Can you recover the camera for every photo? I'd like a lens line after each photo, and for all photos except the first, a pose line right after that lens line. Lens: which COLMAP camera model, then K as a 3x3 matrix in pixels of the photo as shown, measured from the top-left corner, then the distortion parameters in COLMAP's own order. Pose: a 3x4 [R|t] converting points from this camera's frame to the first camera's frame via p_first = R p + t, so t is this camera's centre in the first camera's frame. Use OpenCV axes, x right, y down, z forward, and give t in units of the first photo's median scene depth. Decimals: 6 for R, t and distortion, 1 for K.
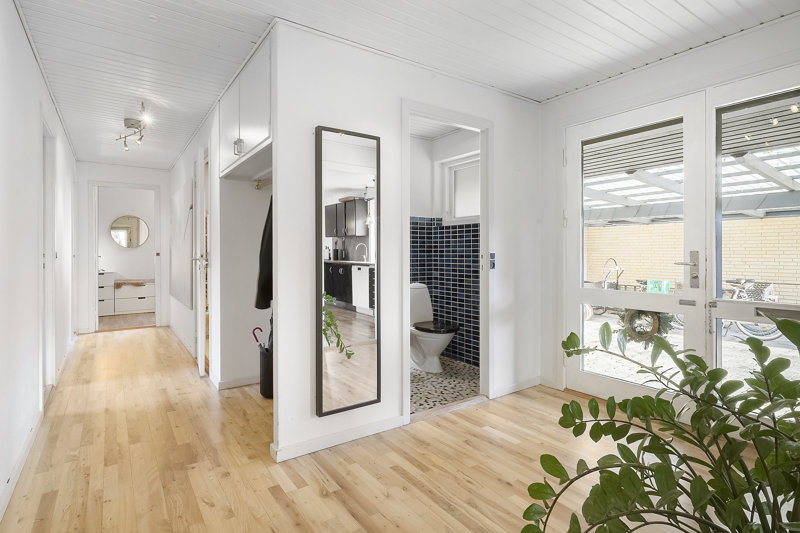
lens RADIAL K [[411.1, 0, 399.8], [0, 411.1, 261.8], [0, 0, 1]] dist [-0.000265, -0.000040]
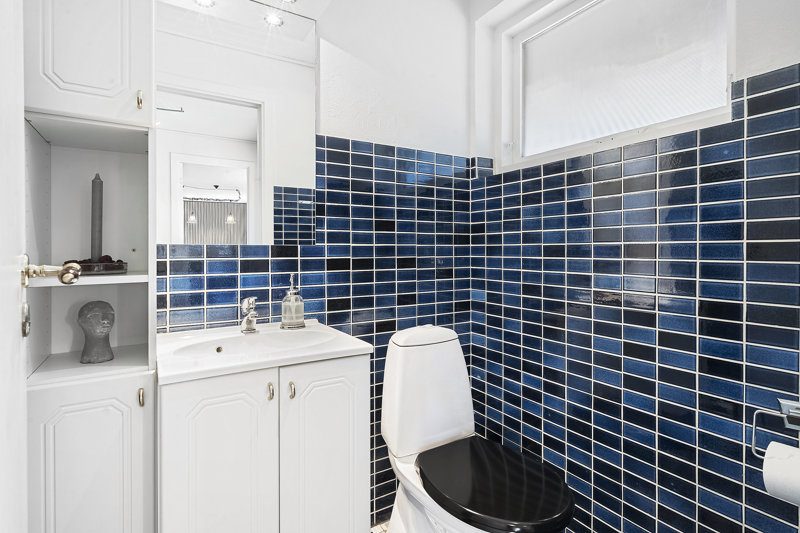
lens RADIAL K [[411.1, 0, 400.7], [0, 411.1, 261.5], [0, 0, 1]] dist [-0.000265, -0.000040]
pose [[0.998257, 0.000910, -0.059008, 0.035379], [-0.000436, 0.999967, 0.008052, -0.006797], [0.059014, -0.008012, 0.998225, 0.593900]]
